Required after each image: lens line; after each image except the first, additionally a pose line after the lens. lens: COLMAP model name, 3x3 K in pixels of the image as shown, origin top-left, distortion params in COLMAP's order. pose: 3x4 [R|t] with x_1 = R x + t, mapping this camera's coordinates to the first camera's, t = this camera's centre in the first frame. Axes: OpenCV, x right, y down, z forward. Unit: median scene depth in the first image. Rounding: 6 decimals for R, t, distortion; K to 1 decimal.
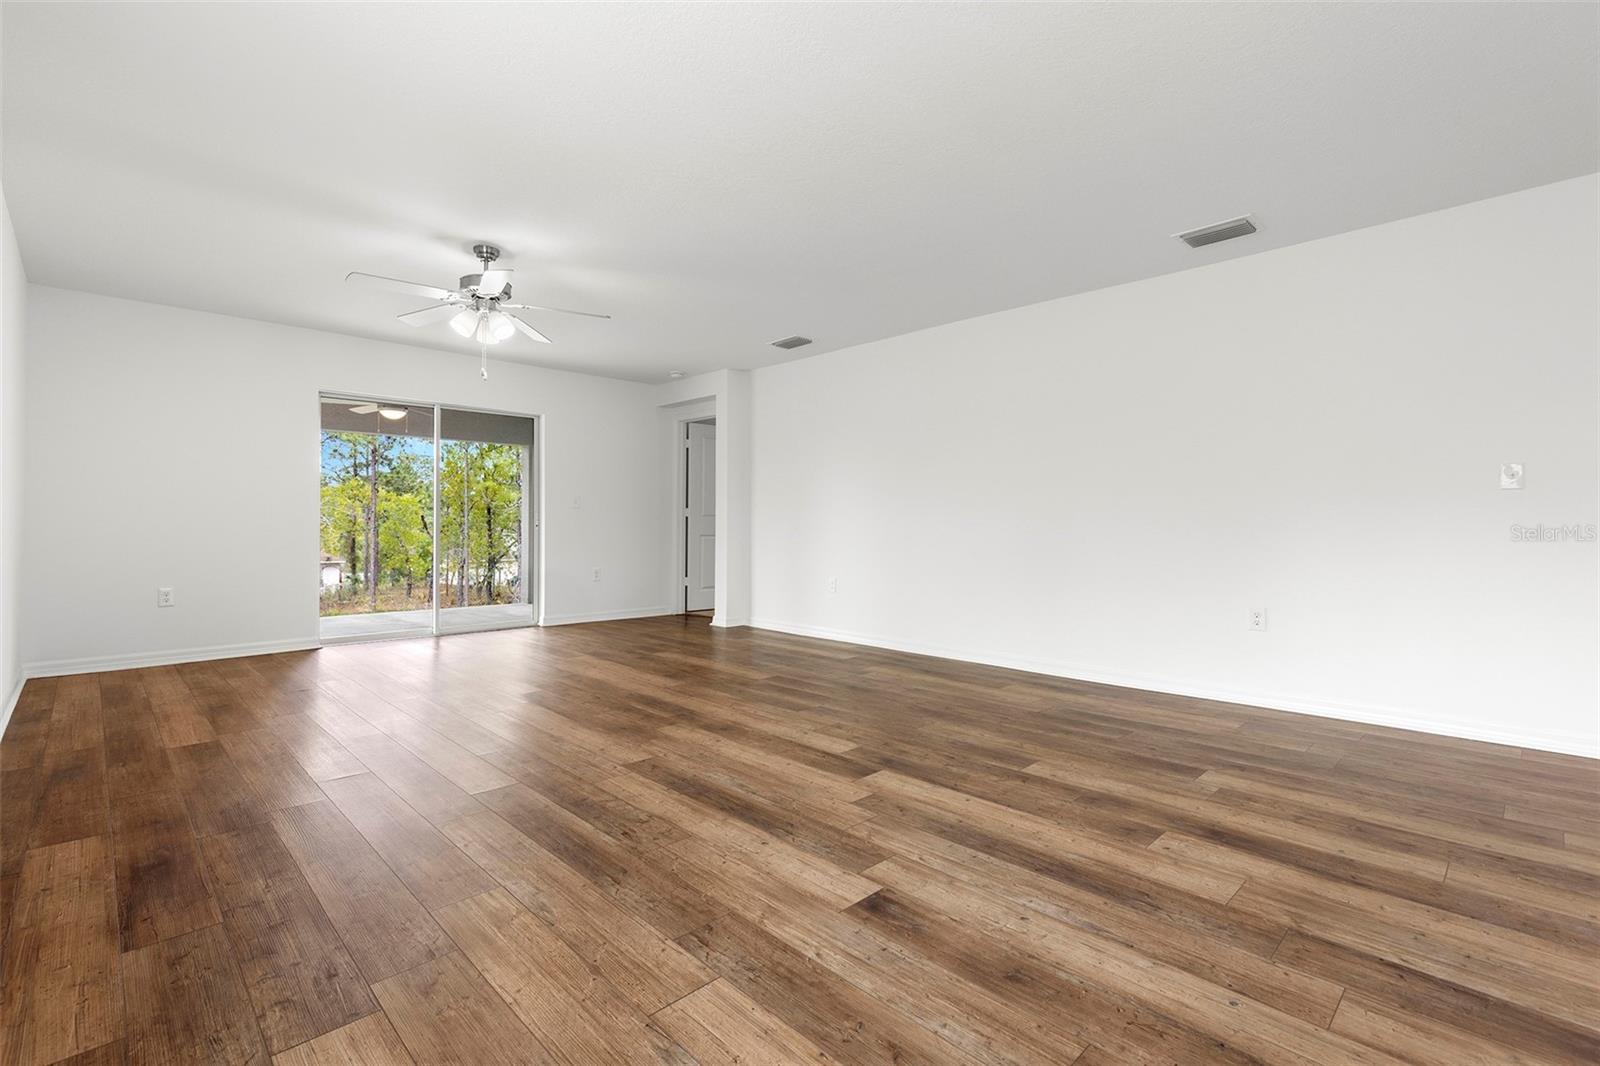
lens RADIAL K [[717.1, 0, 791.2], [0, 717.1, 524.5], [0, 0, 1]] dist [0.007834, -0.001603]
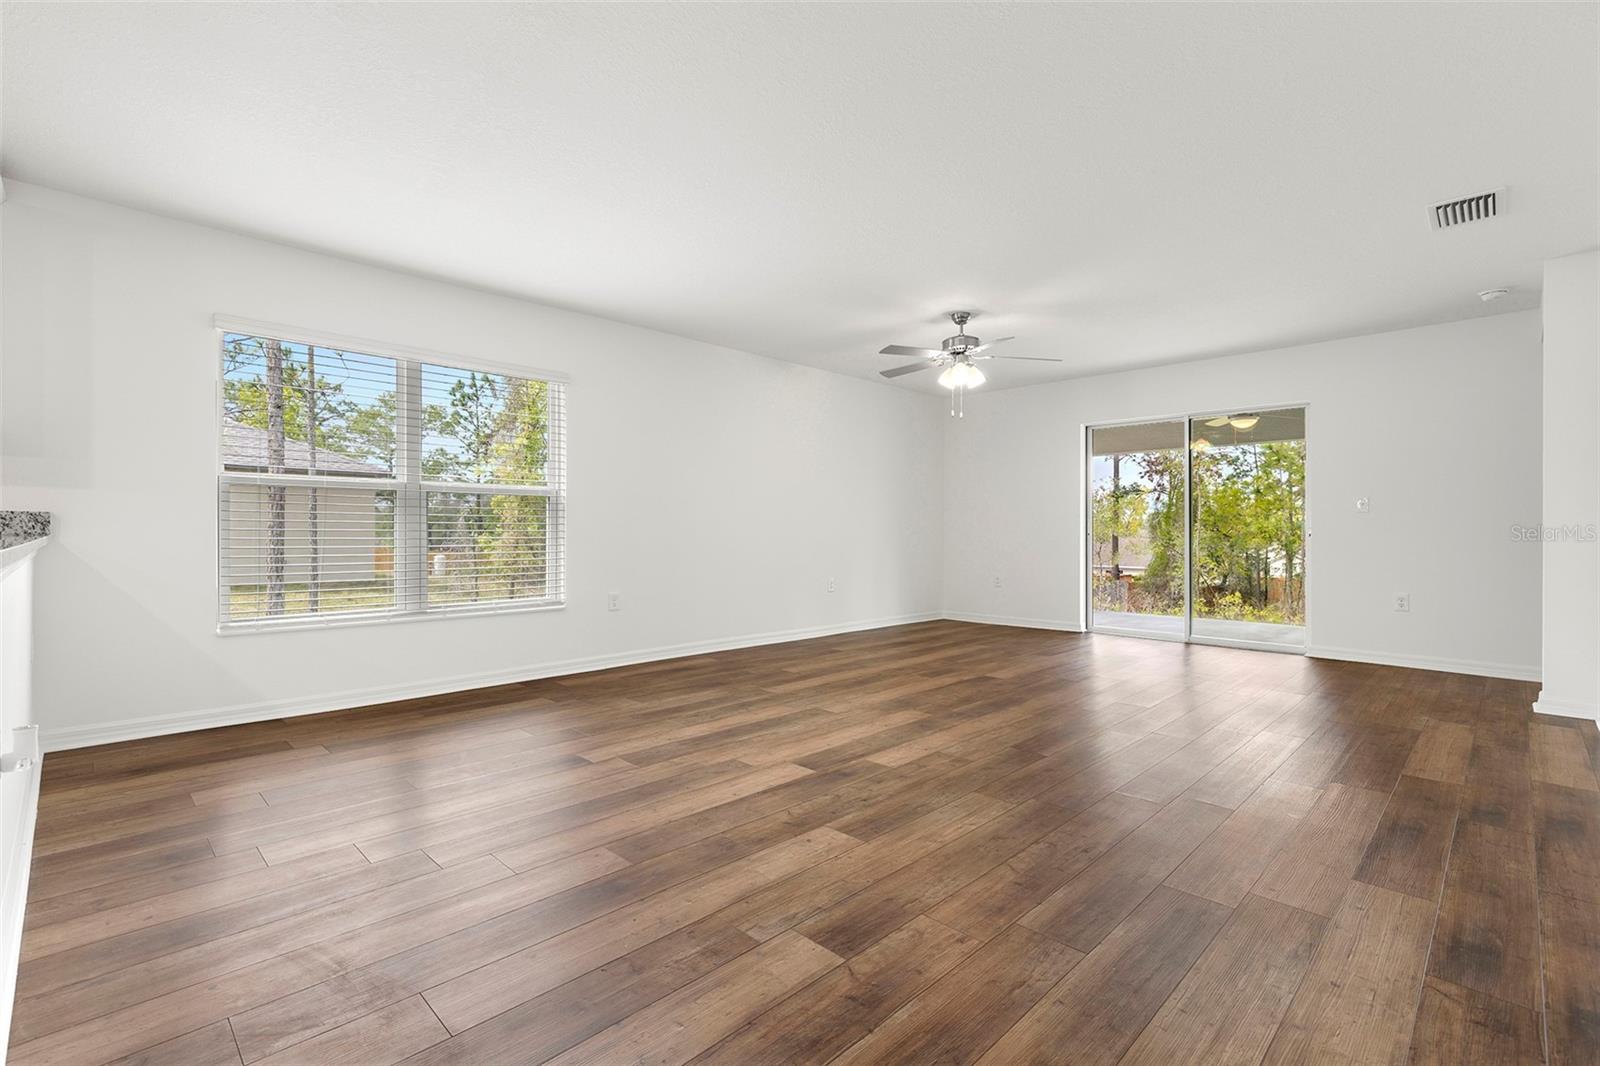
lens RADIAL K [[717.1, 0, 790.3], [0, 717.1, 527.4], [0, 0, 1]] dist [0.007834, -0.001603]
pose [[0.017668, -0.008458, -0.999808, 1.127212], [-0.002666, 0.999960, -0.008506, 0.003993], [0.999840, 0.002816, 0.017645, 0.924873]]
